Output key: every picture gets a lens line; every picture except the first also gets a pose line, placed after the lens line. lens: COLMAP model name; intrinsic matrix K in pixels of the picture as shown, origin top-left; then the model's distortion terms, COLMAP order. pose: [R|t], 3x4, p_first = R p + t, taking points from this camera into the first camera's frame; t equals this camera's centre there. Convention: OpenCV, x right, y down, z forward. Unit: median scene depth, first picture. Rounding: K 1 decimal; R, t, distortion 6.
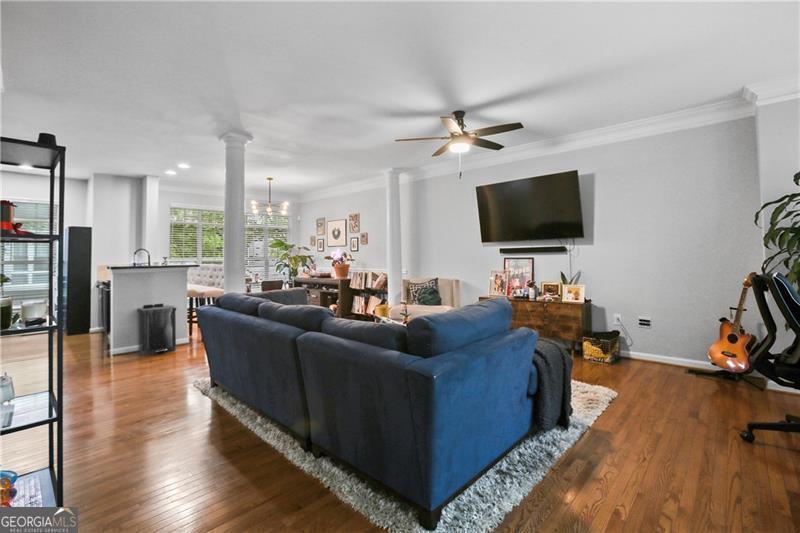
lens RADIAL K [[368.6, 0, 392.7], [0, 368.6, 246.2], [0, 0, 1]] dist [-0.042543, 0.008264]
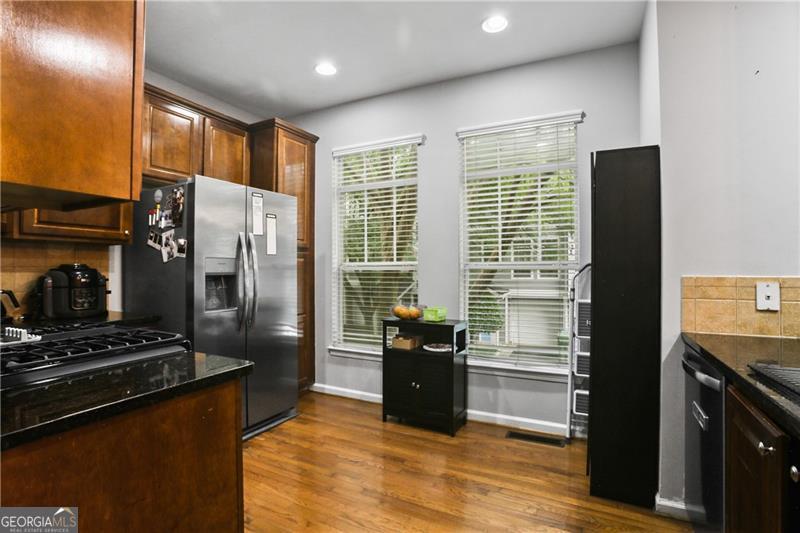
lens RADIAL K [[400.4, 0, 400.7], [0, 400.4, 266.1], [0, 0, 1]] dist [-0.001205, -0.000211]
pose [[0.284017, 0.014316, -0.958712, -0.593557], [0.020164, 0.999578, 0.020899, 0.032626], [0.958607, -0.025267, 0.283609, 0.712356]]
